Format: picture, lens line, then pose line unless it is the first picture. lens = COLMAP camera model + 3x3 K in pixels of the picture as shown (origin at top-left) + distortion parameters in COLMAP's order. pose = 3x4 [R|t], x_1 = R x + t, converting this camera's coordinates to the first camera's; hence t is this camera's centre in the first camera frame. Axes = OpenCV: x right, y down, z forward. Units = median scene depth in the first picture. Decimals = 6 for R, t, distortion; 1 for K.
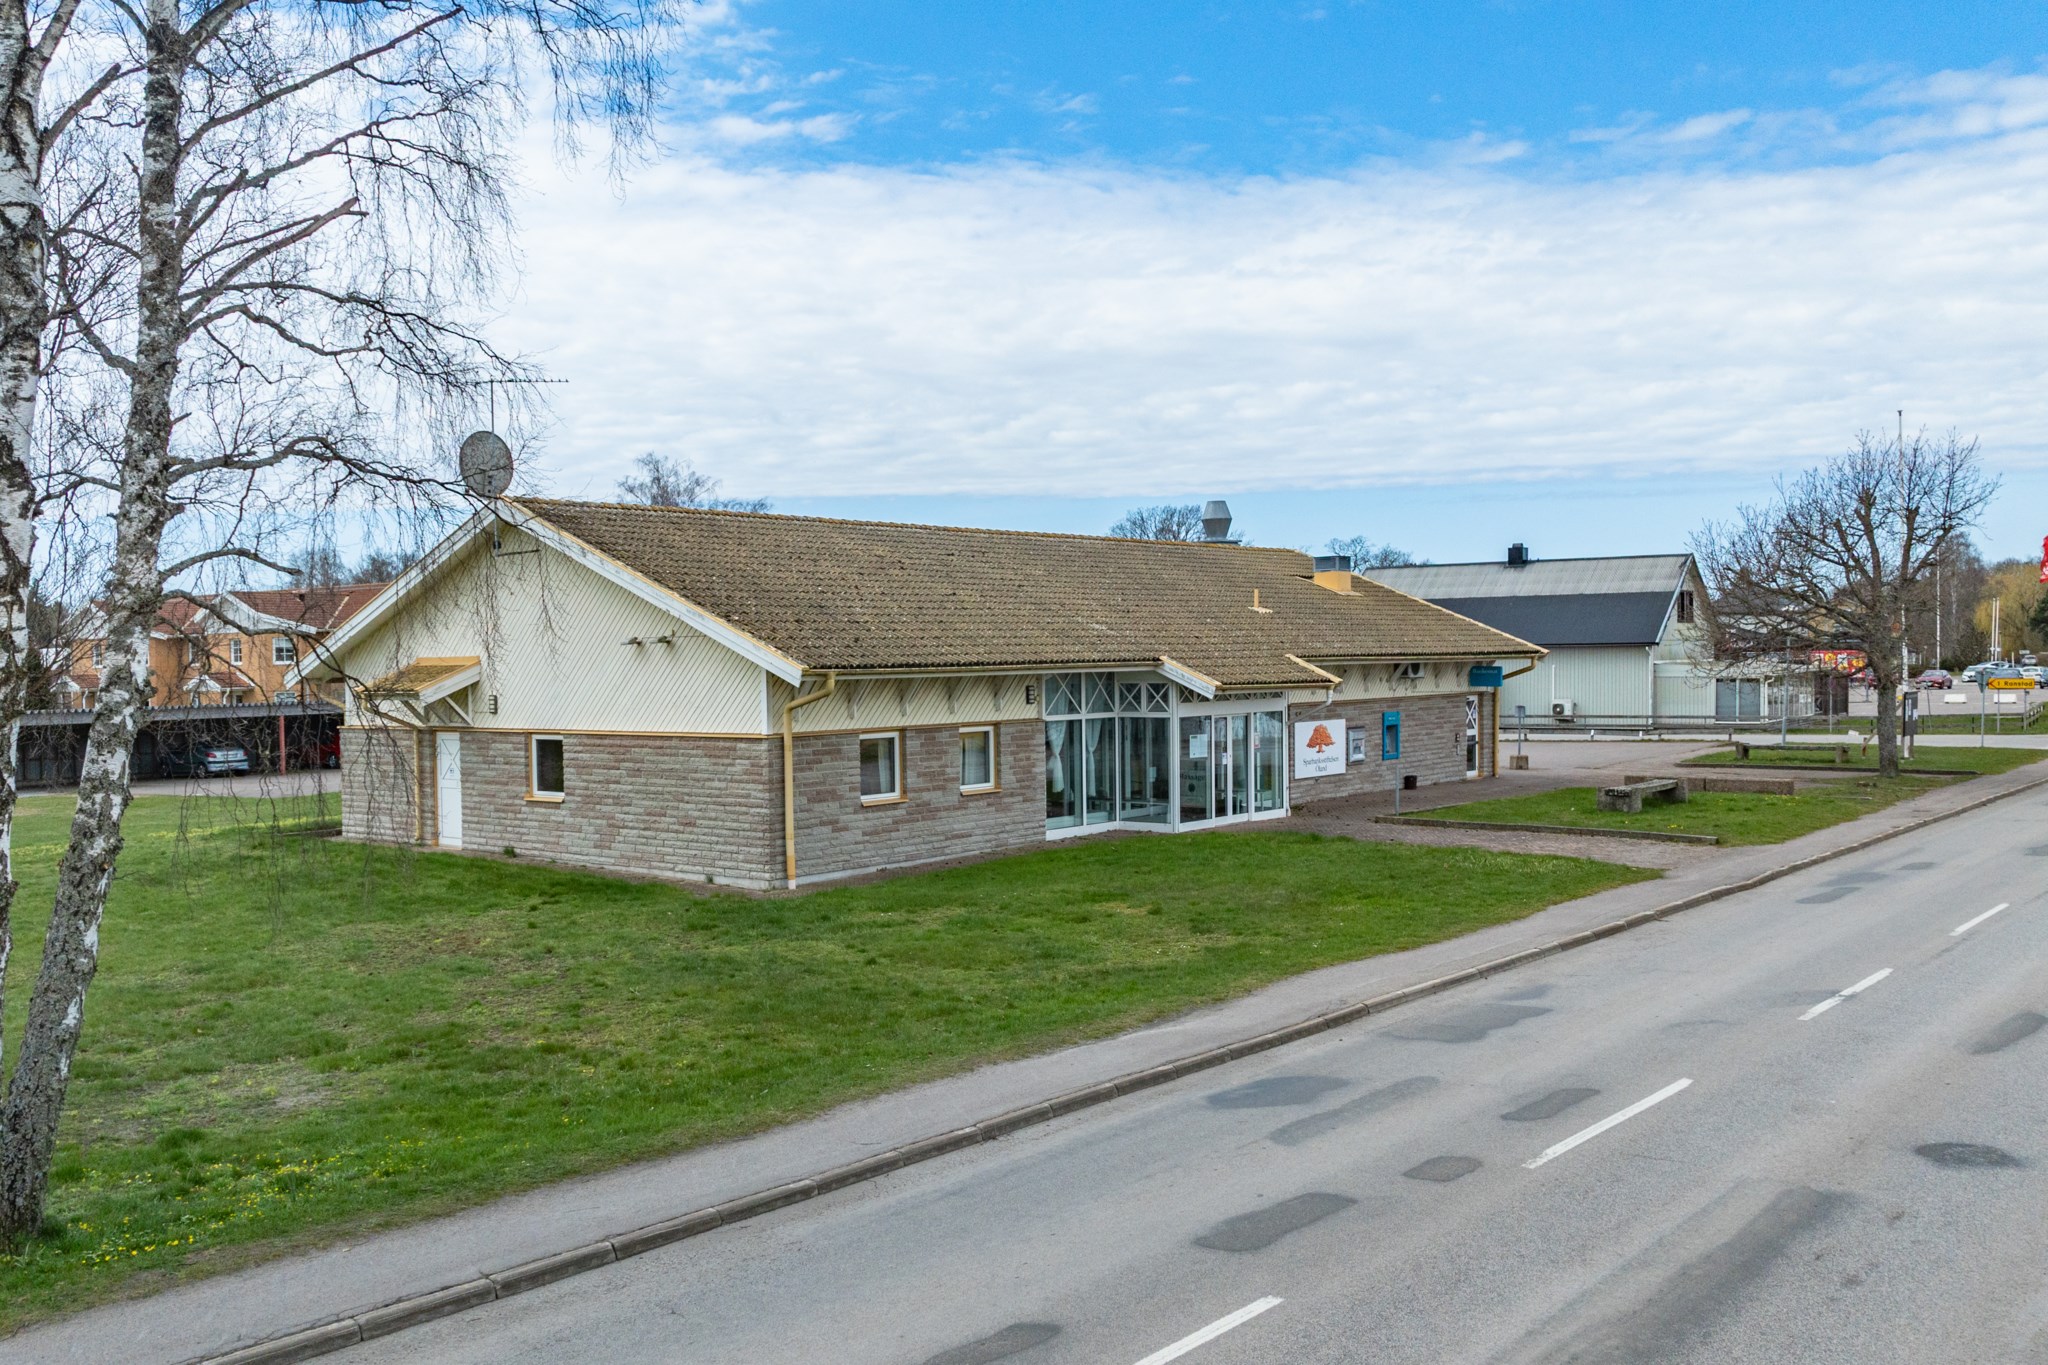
lens RADIAL K [[1804.1, 0, 1030.6], [0, 1804.1, 673.7], [0, 0, 1]] dist [-0.018134, -0.085604]
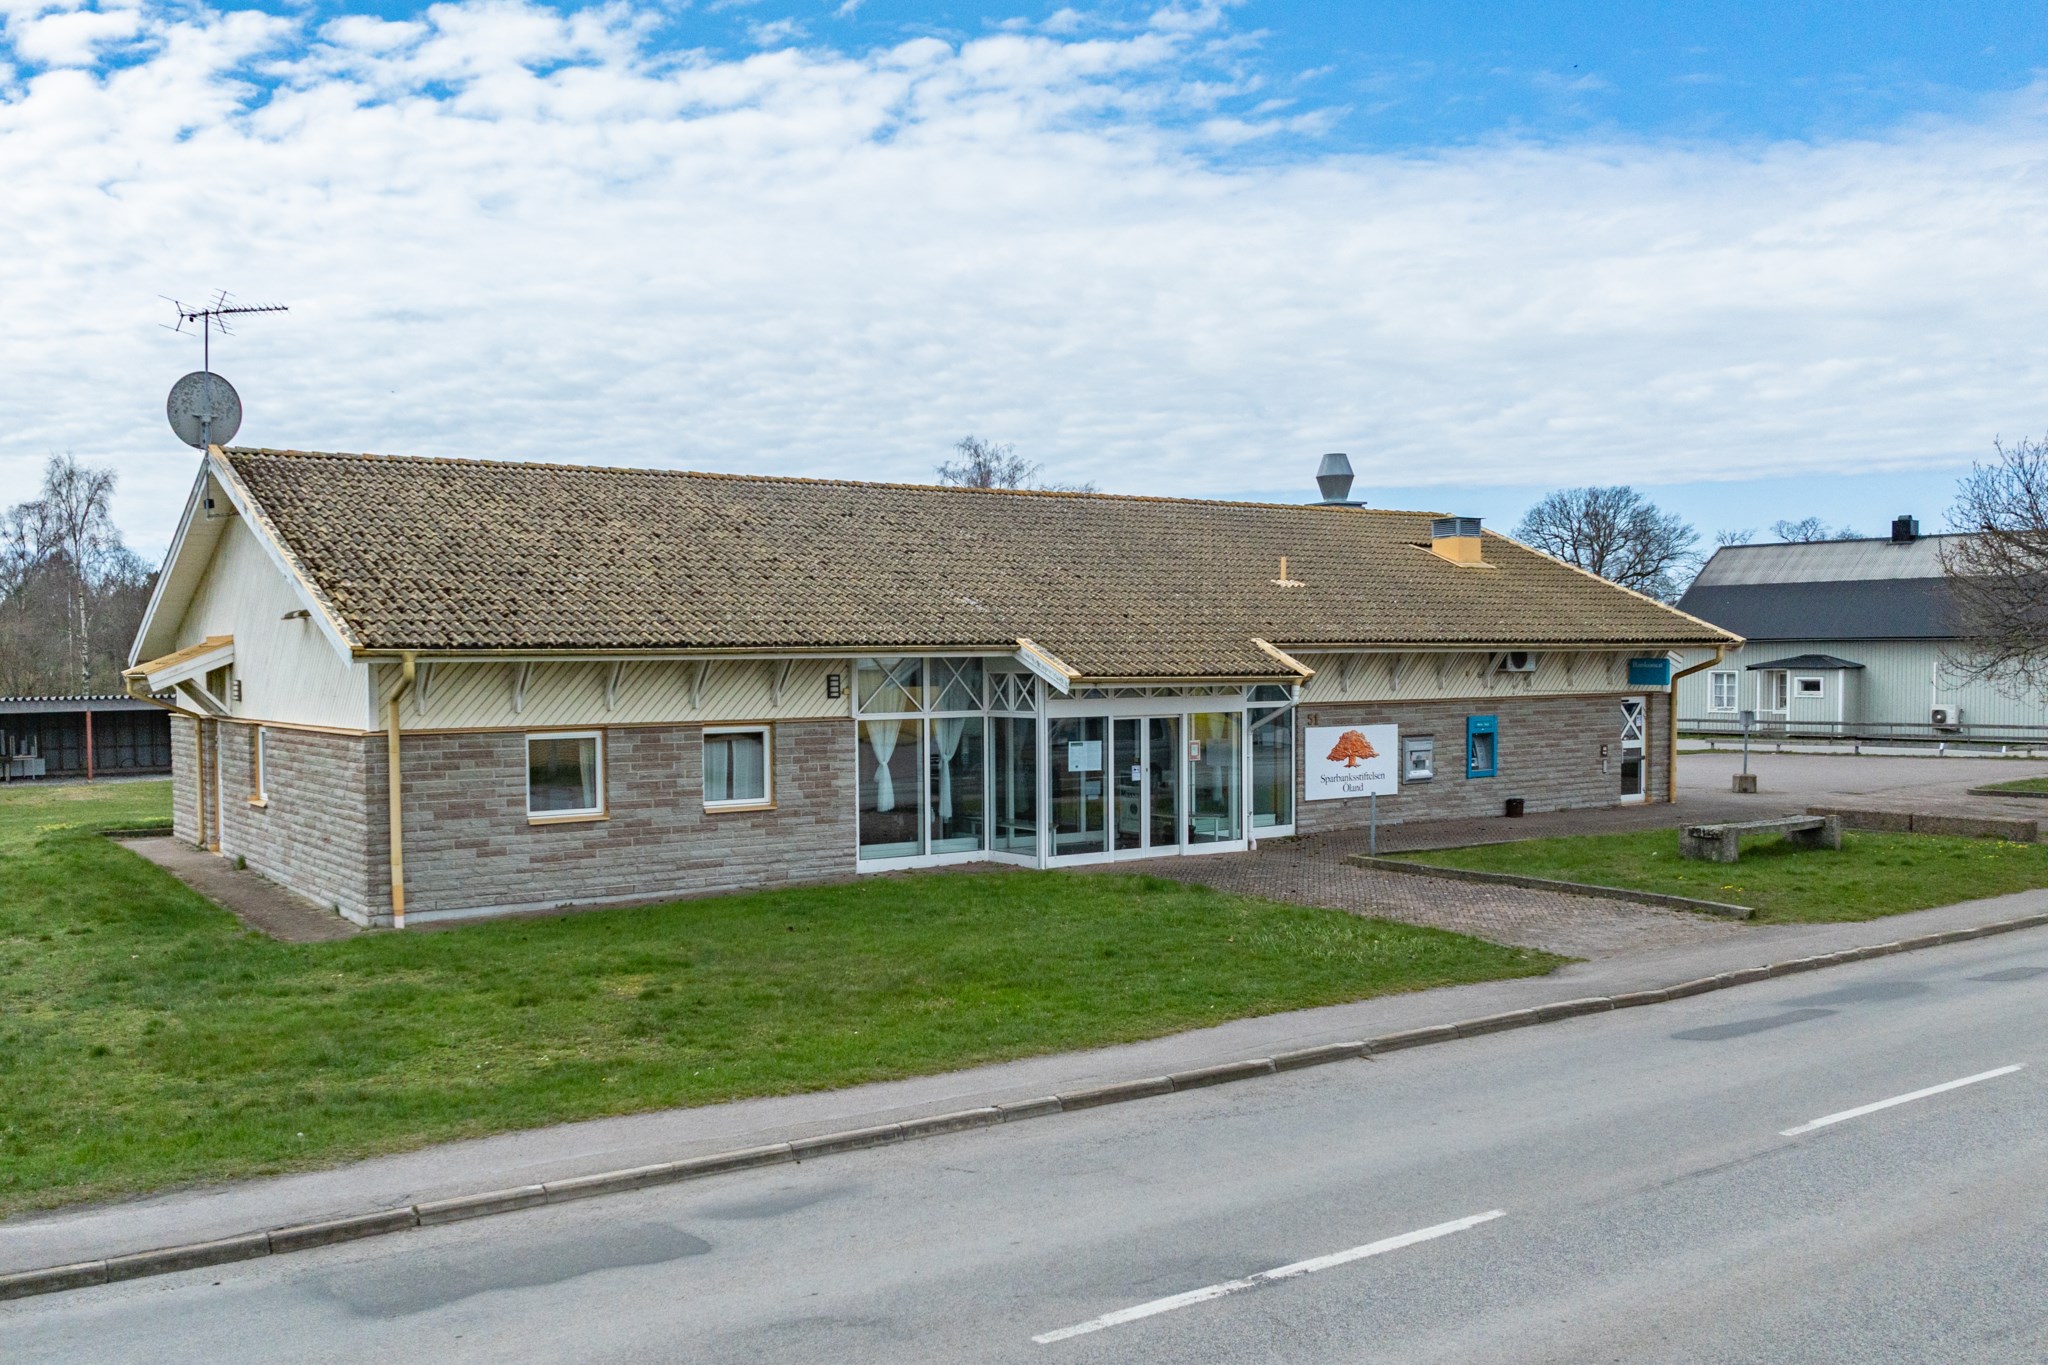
lens RADIAL K [[1804.1, 0, 1030.6], [0, 1804.1, 673.7], [0, 0, 1]] dist [-0.018134, -0.085604]
pose [[0.962188, 0.008307, -0.272260, 0.230110], [-0.007862, 0.999965, 0.002725, 0.002669], [0.272274, -0.000481, 0.962220, 0.212674]]
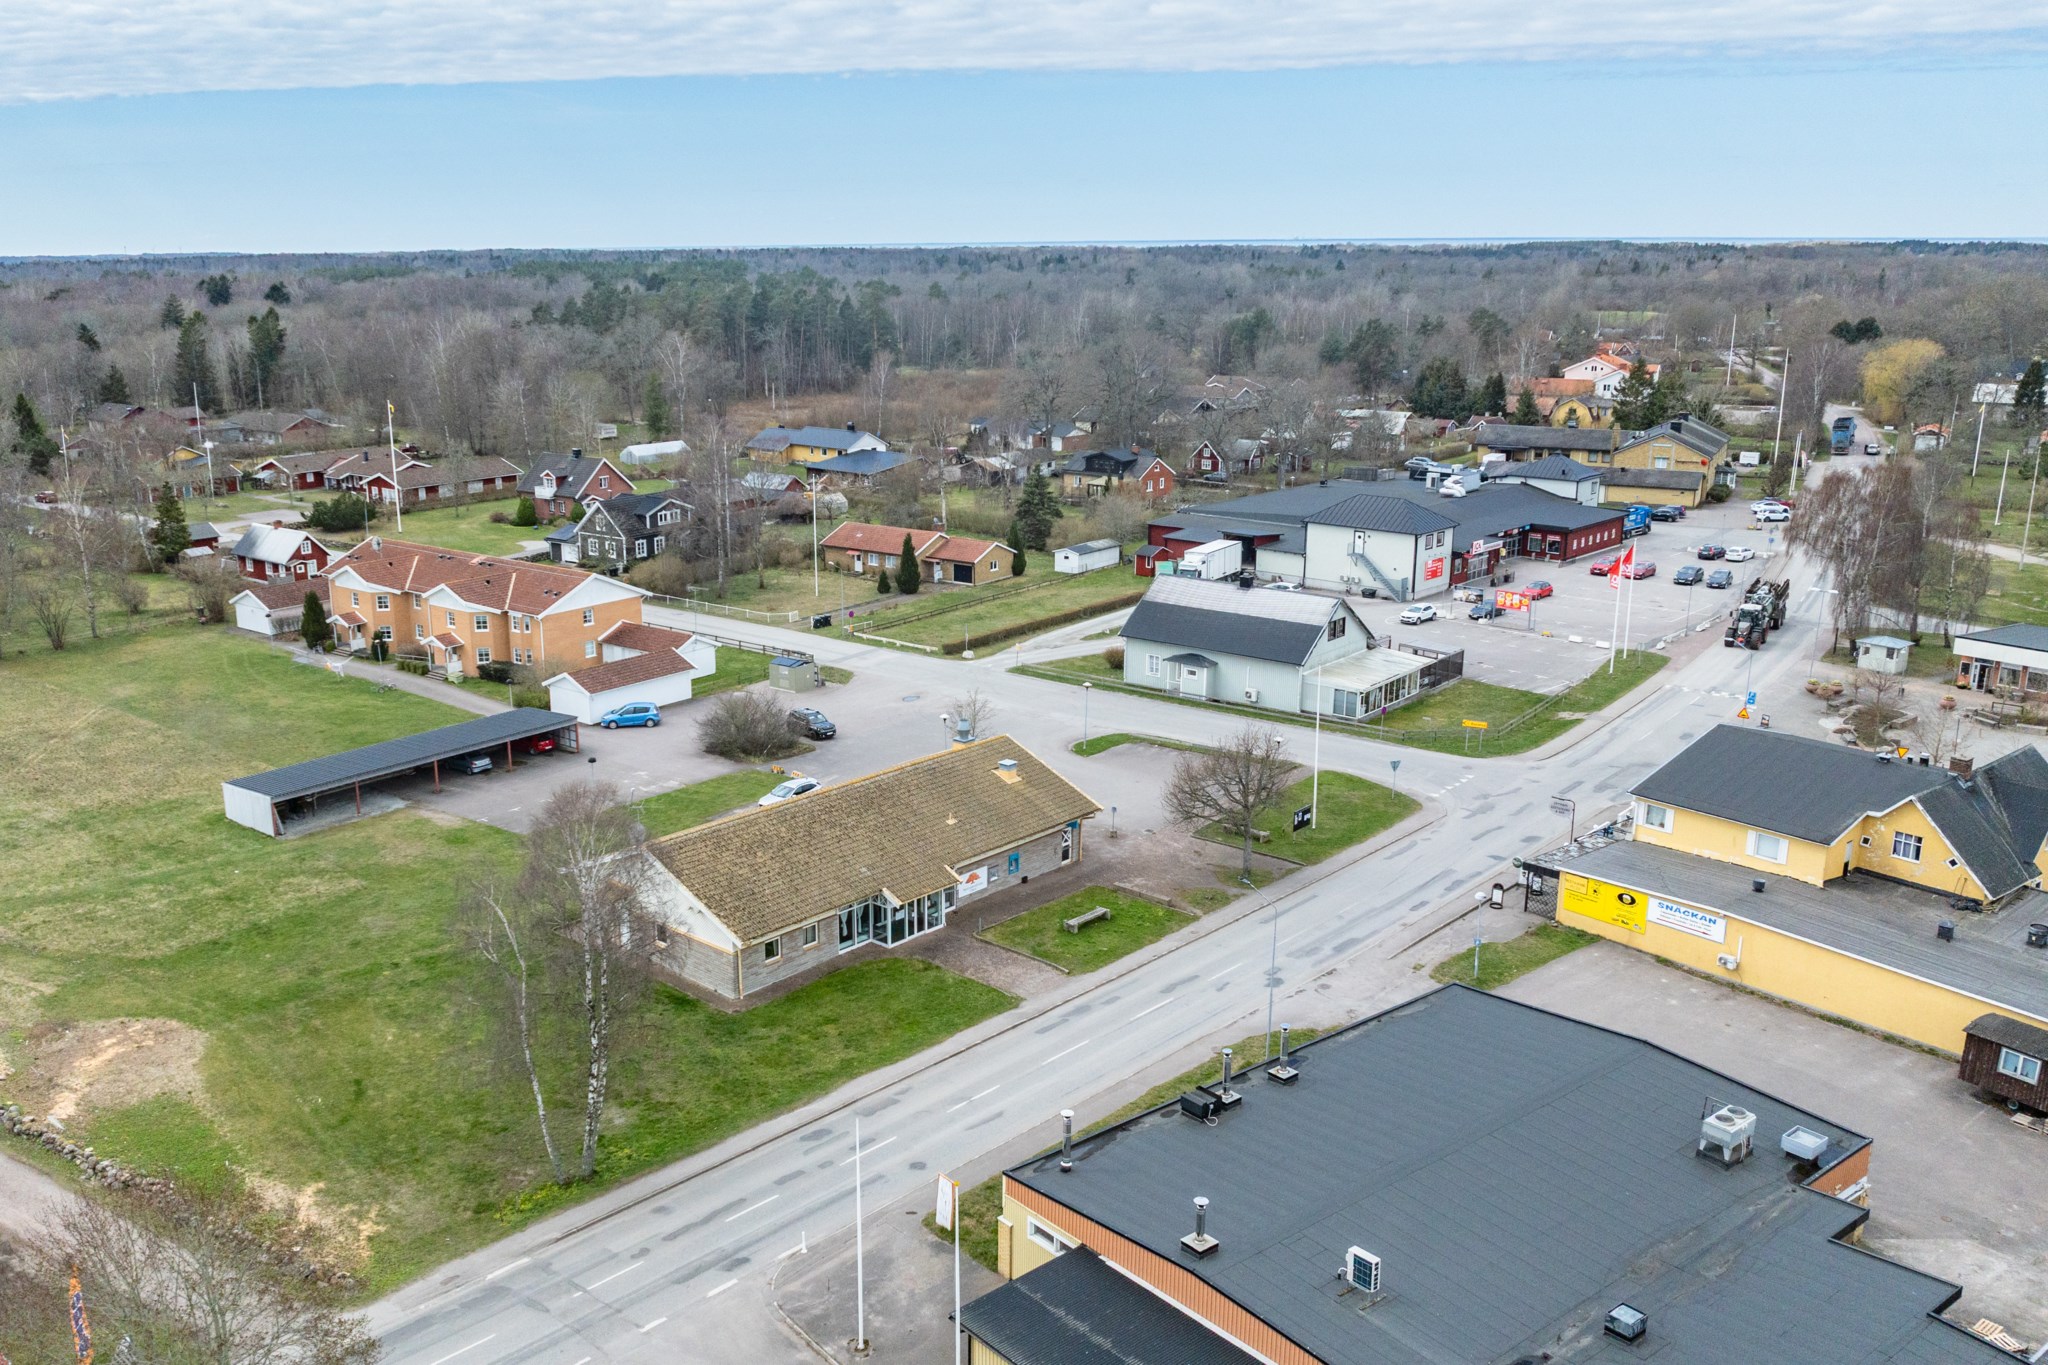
lens RADIAL K [[1804.1, 0, 1030.6], [0, 1804.1, 673.7], [0, 0, 1]] dist [-0.018134, -0.085604]
pose [[0.998481, 0.028995, -0.046847, 0.333558], [-0.016755, 0.969844, 0.243149, -0.799694], [0.052484, -0.241994, 0.968857, -1.251431]]
